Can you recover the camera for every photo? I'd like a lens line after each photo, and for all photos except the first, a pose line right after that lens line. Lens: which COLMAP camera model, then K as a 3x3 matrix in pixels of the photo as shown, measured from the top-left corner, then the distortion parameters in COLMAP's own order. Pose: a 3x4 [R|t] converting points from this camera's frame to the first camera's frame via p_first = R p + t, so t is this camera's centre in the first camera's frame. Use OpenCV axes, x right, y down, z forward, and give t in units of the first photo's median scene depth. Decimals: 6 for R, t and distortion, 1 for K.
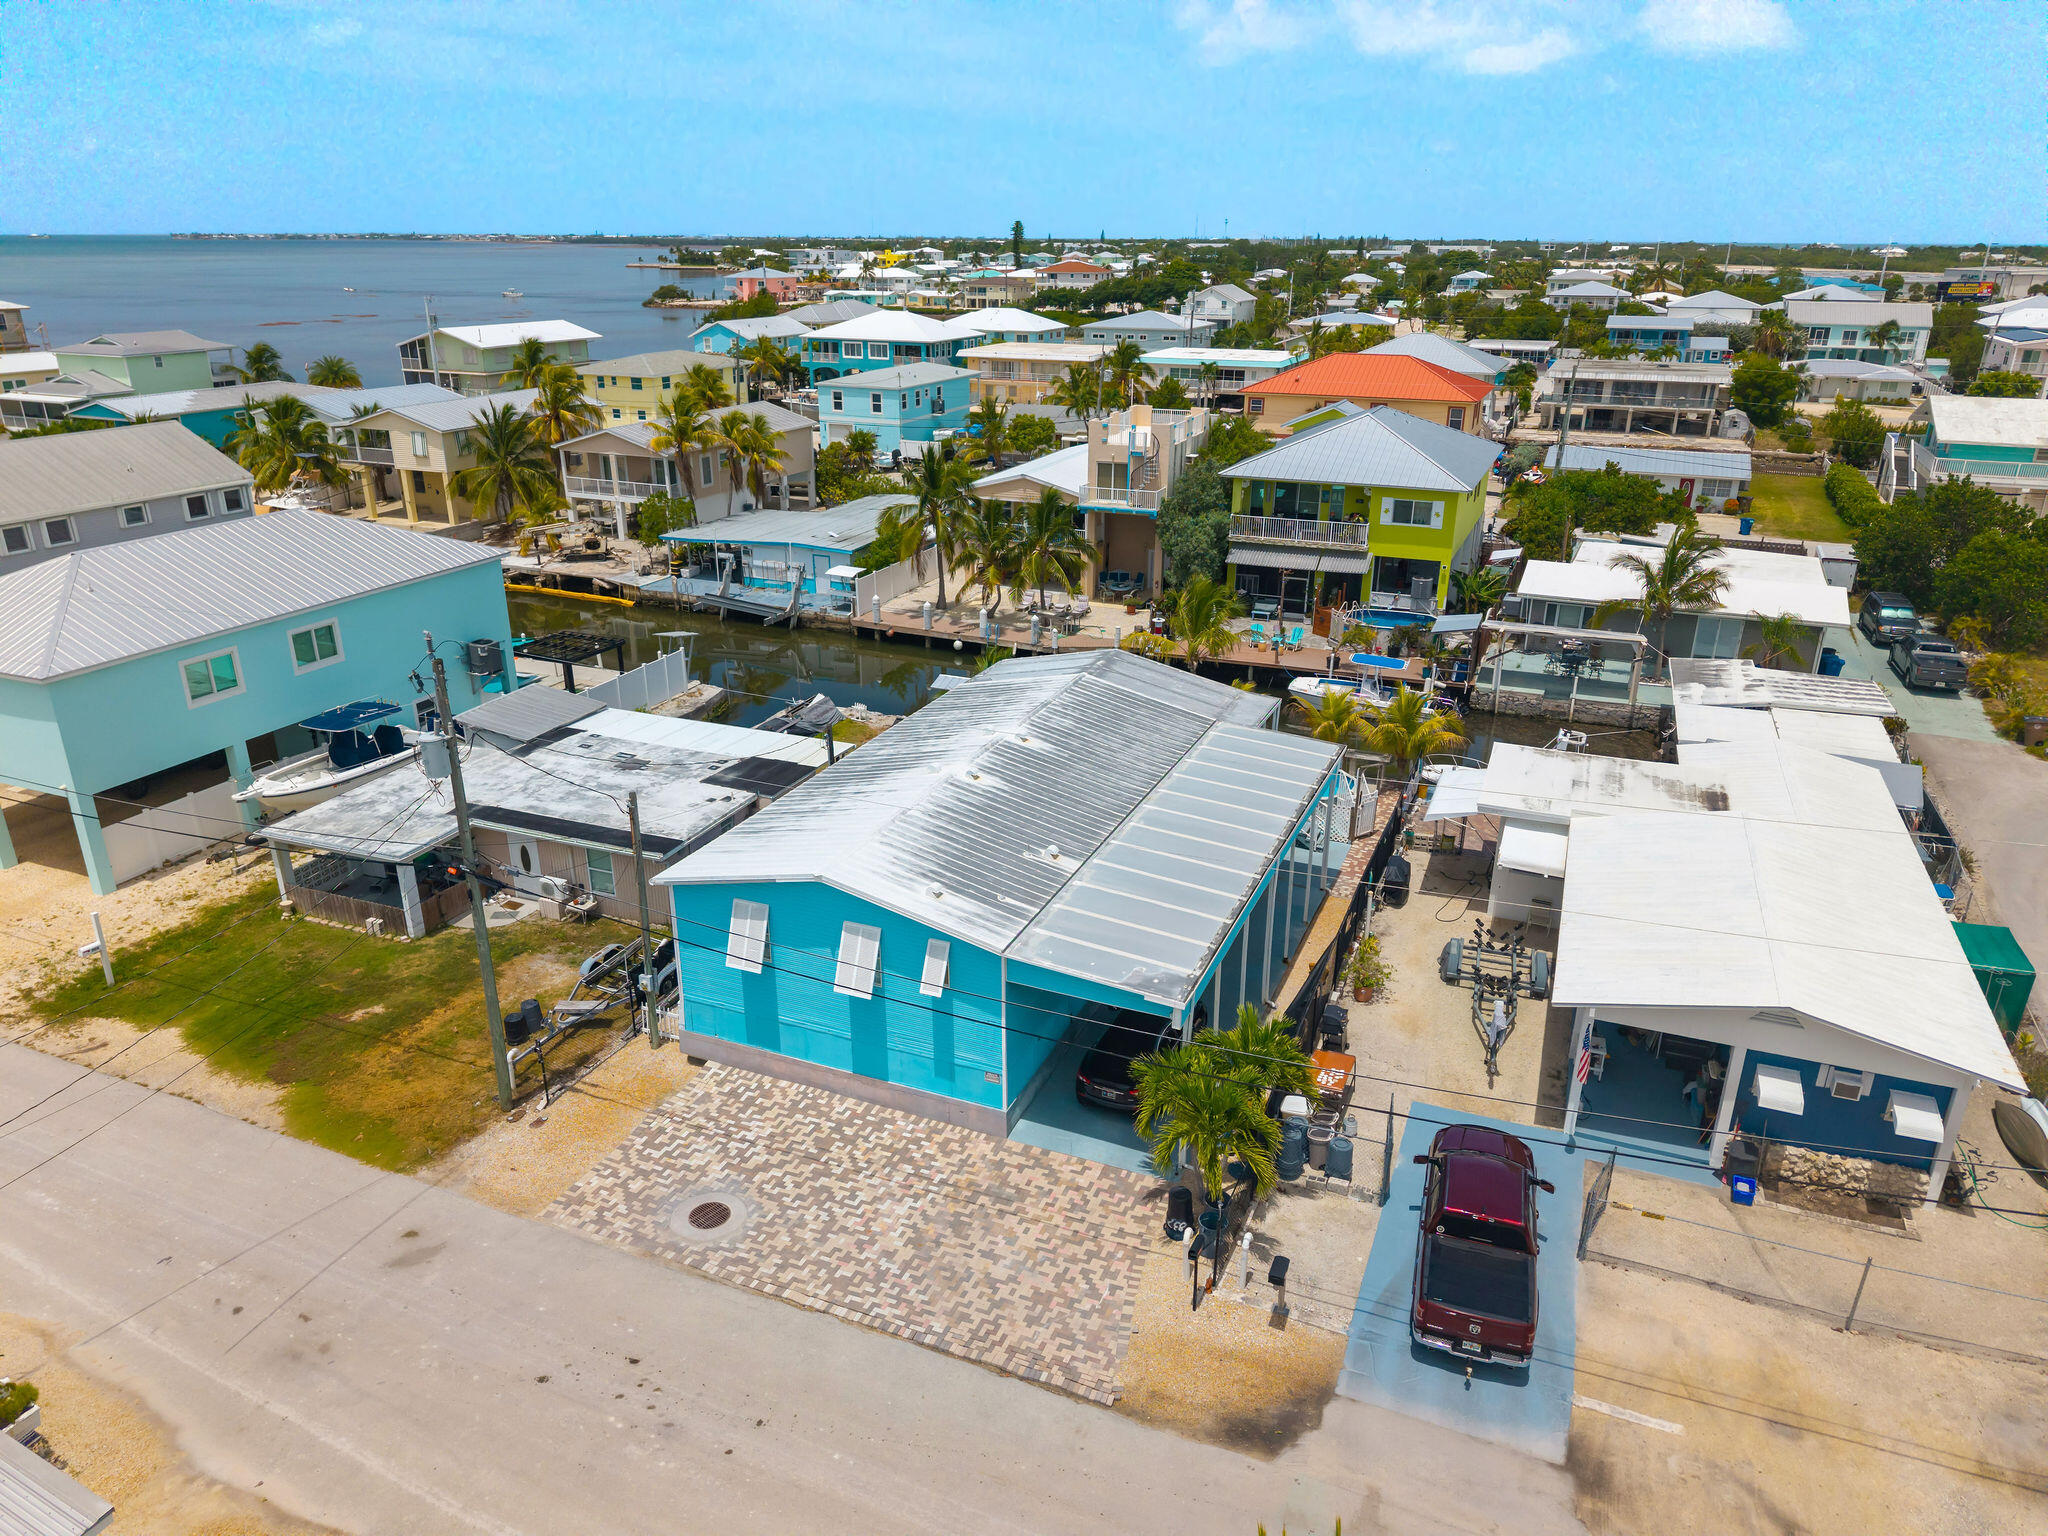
lens RADIAL K [[1357.6, 0, 1029.6], [0, 1357.6, 780.5], [0, 0, 1]] dist [0.019793, -0.030206]
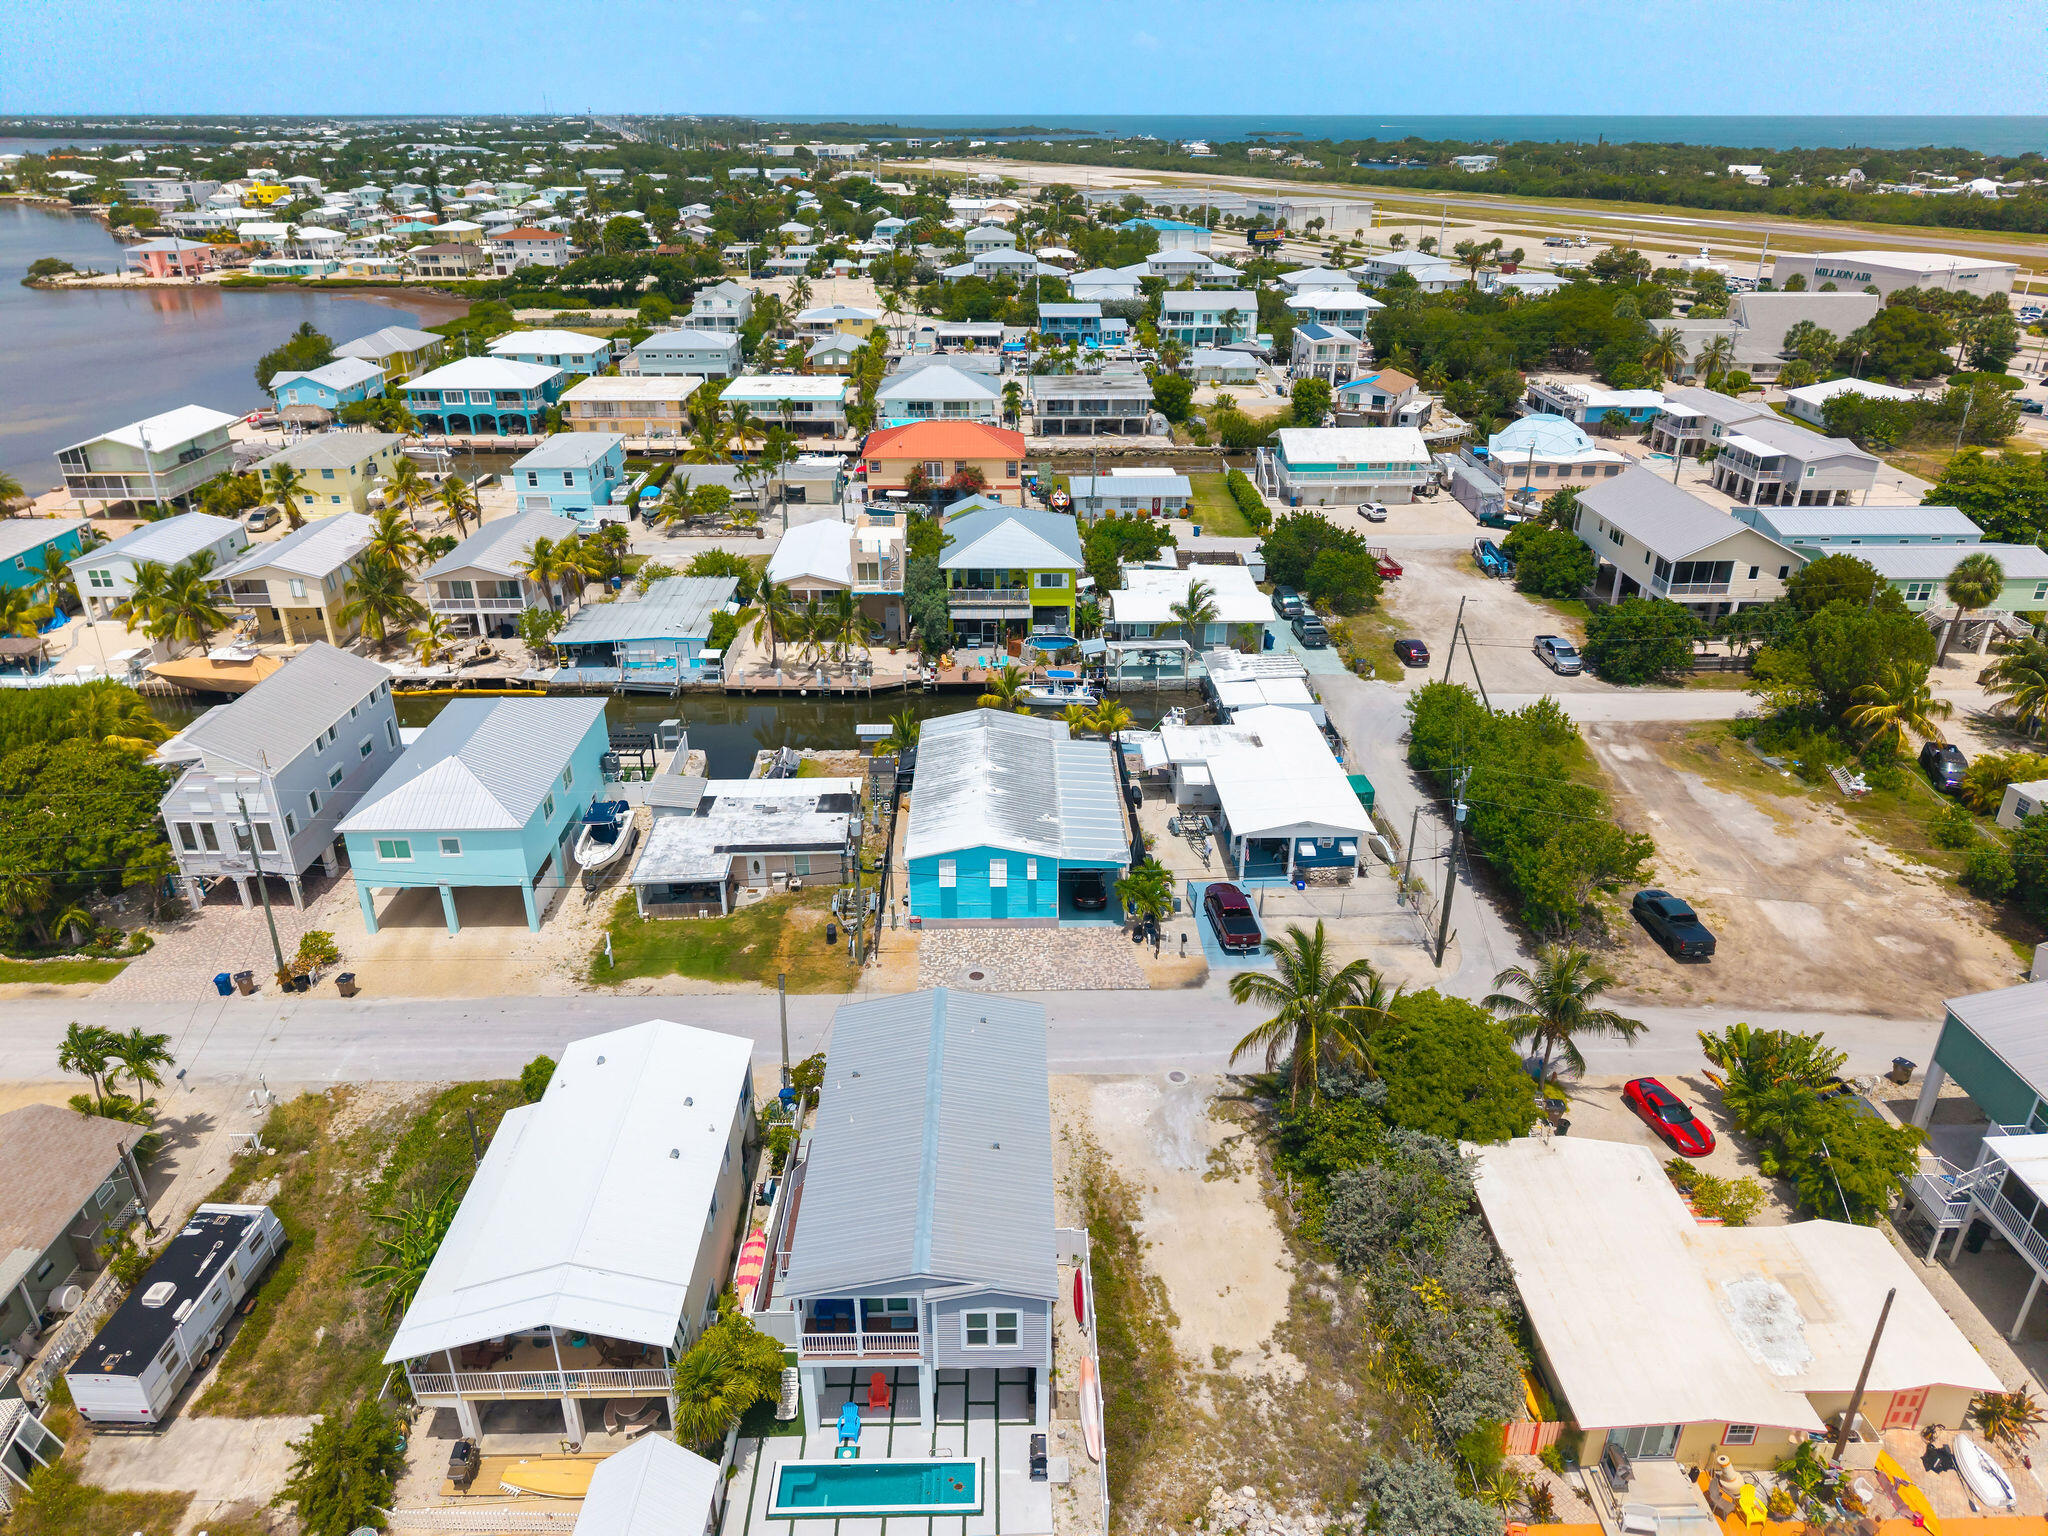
lens RADIAL K [[1357.6, 0, 1028.0], [0, 1357.6, 757.4], [0, 0, 1]] dist [0.019793, -0.030206]
pose [[0.911774, -0.175522, 0.371295, -0.483171], [0.152736, 0.984145, 0.090165, -0.148960], [-0.381234, -0.025500, 0.924127, -0.676863]]
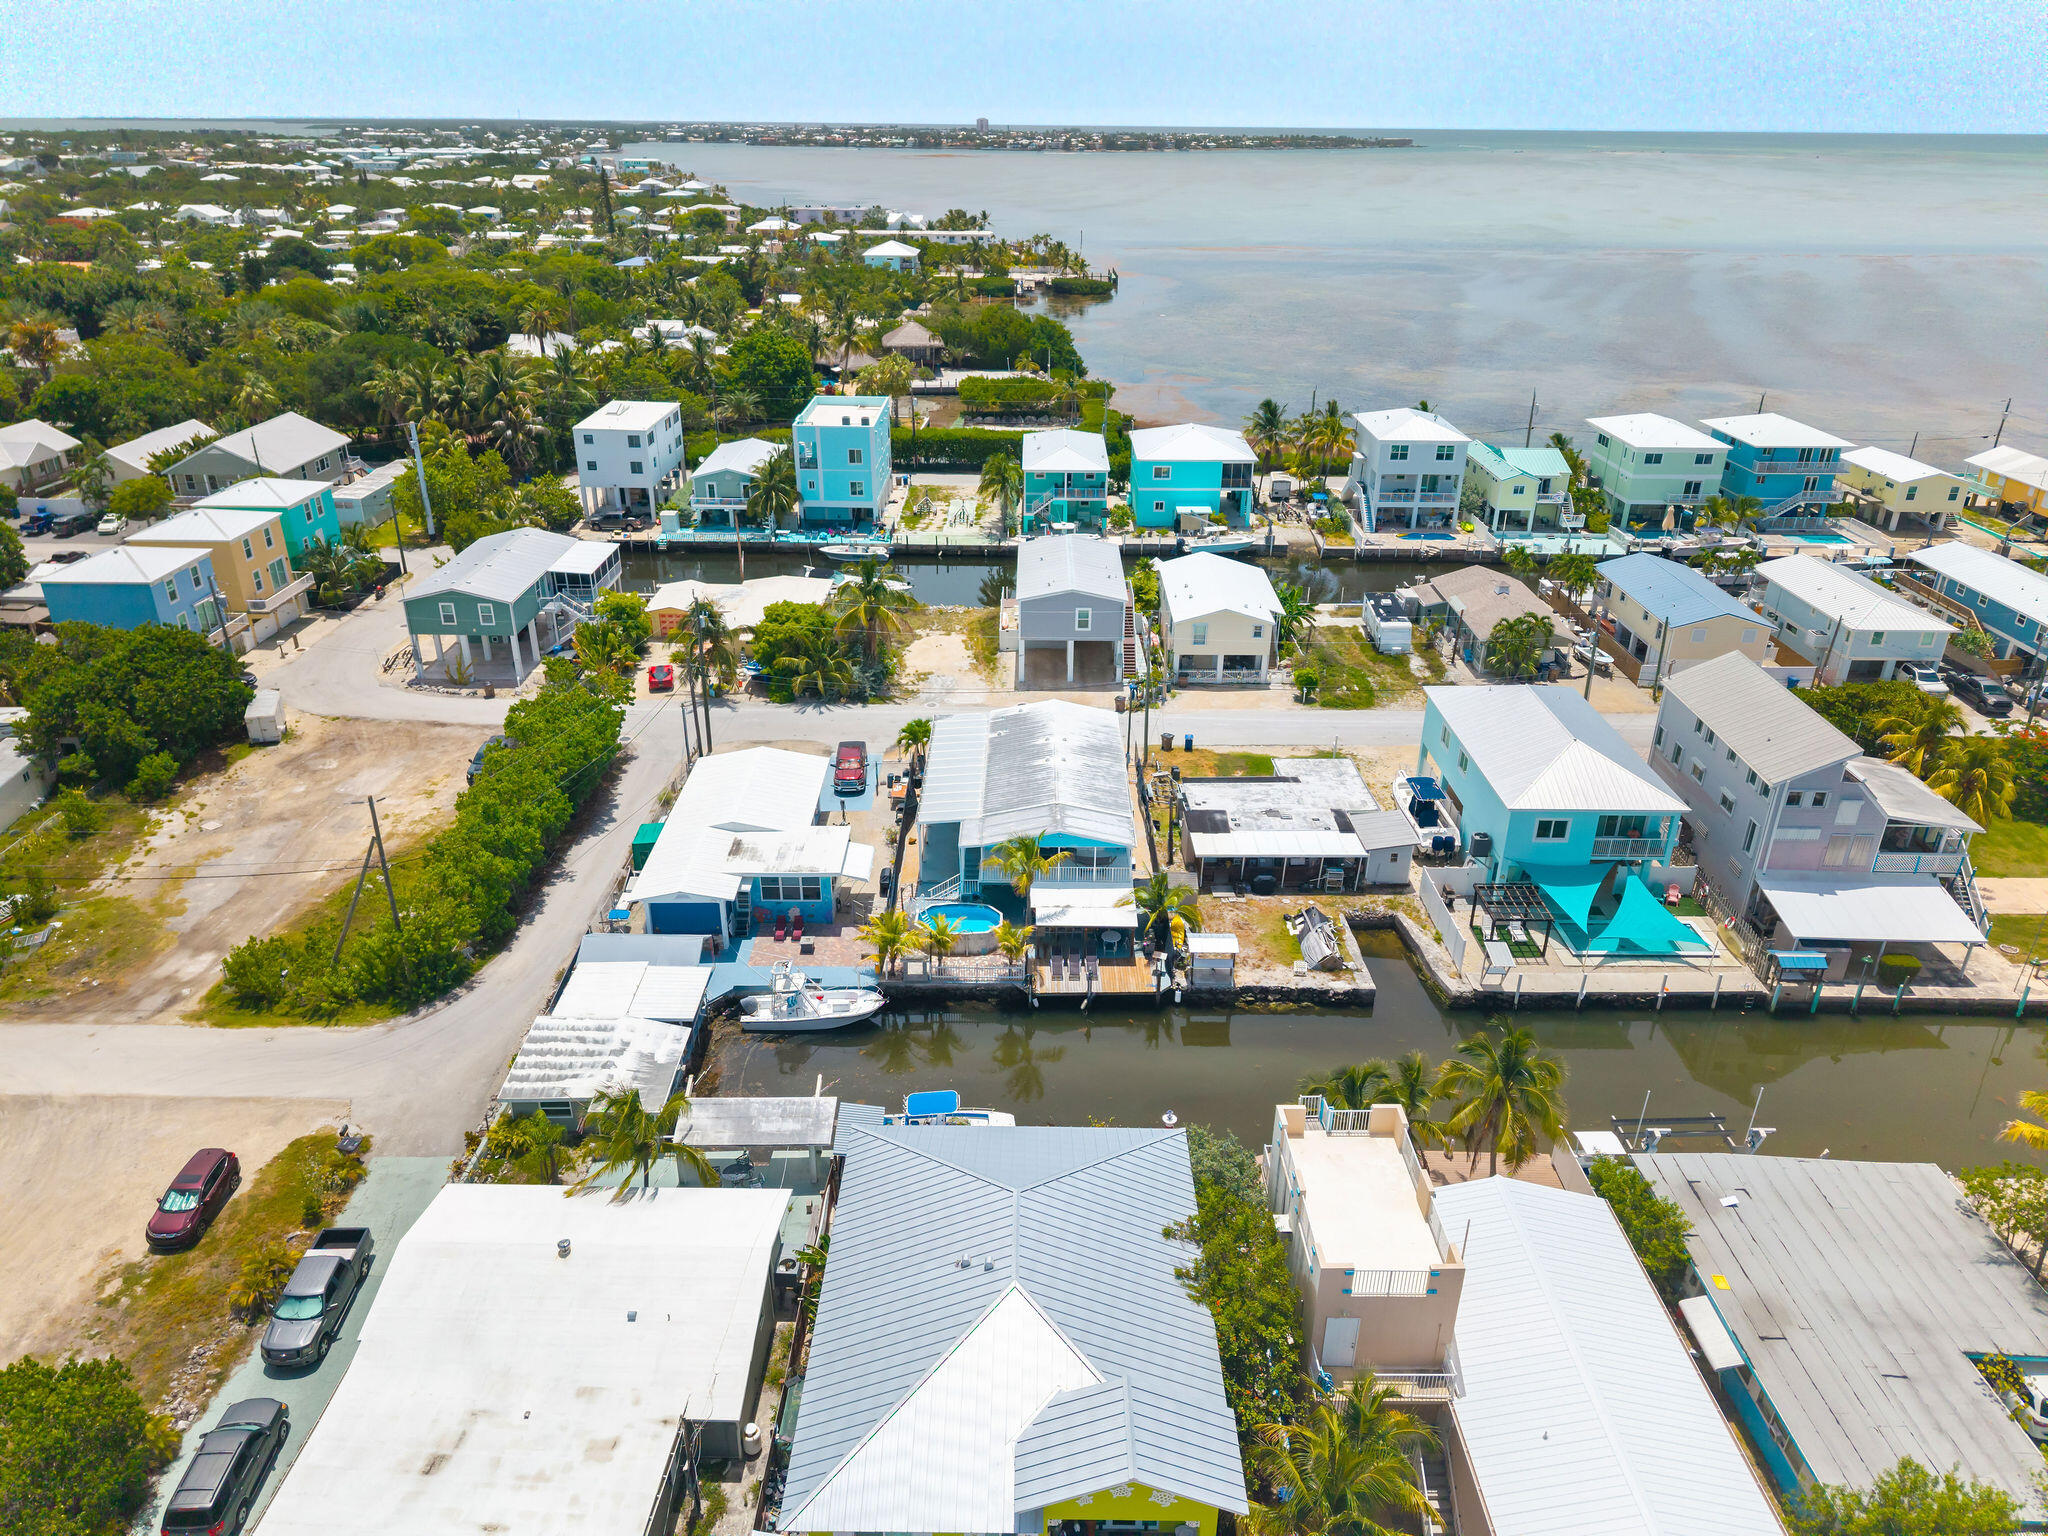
lens RADIAL K [[1357.6, 0, 1014.7], [0, 1357.6, 766.7], [0, 0, 1]] dist [0.019793, -0.030206]
pose [[-0.924502, 0.147315, -0.351560, 0.505044], [-0.157389, 0.692481, 0.704059, -0.970405], [0.347167, 0.706236, -0.617014, 1.452646]]
